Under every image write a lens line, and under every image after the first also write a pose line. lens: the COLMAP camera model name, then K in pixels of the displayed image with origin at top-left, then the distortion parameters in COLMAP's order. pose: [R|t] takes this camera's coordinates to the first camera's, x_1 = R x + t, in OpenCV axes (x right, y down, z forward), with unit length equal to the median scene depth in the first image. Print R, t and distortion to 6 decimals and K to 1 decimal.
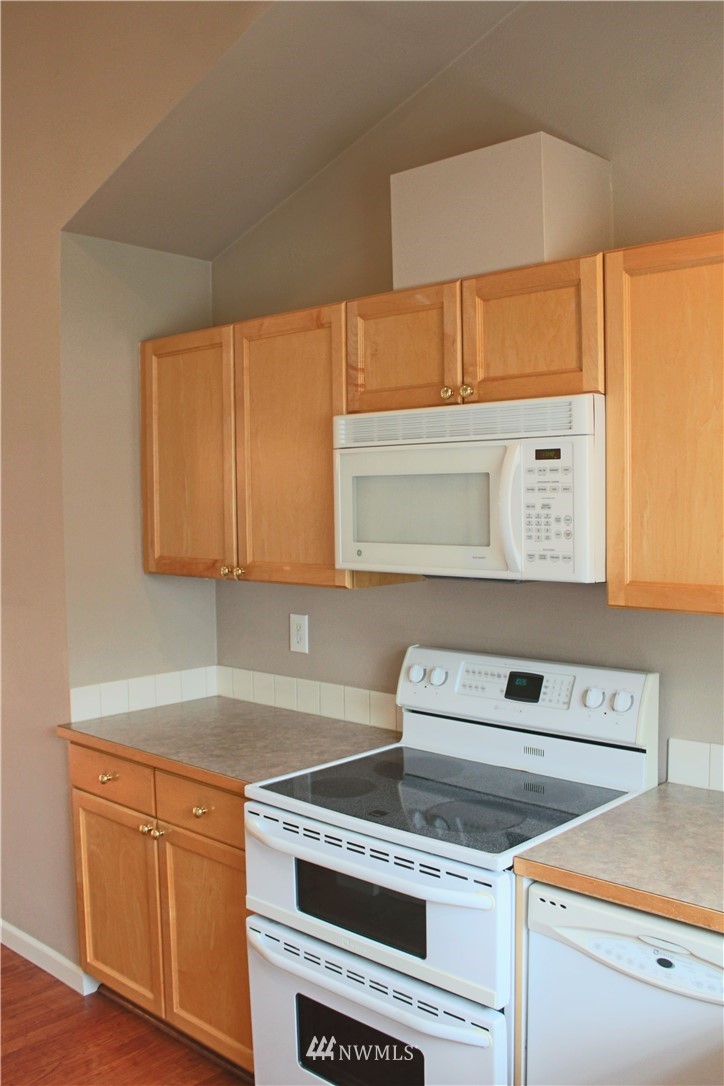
lens RADIAL K [[1004.6, 0, 362.0], [0, 1004.6, 543.0], [0, 0, 1]] dist [-0.168941, 0.152741]
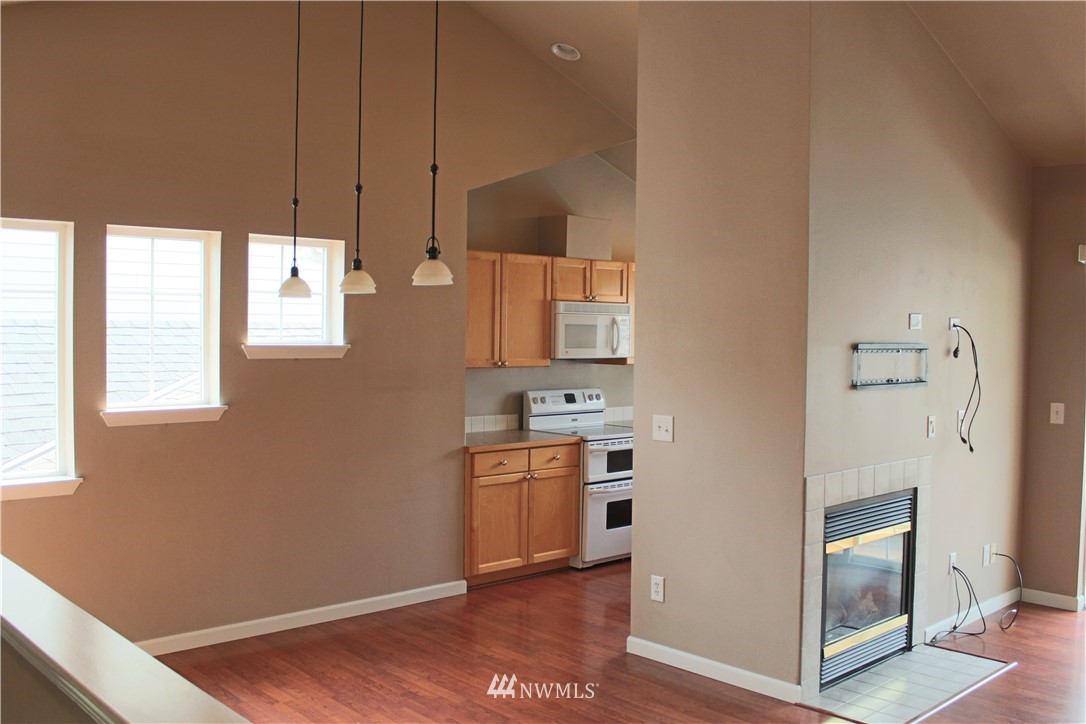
lens RADIAL K [[1004.6, 0, 543.0], [0, 1004.6, 362.0], [0, 0, 1]] dist [-0.168941, 0.152741]
pose [[0.077980, -0.019624, 0.996762, -2.736272], [0.033258, 0.999301, 0.017072, -0.011908], [-0.996400, 0.031819, 0.078578, 0.851879]]
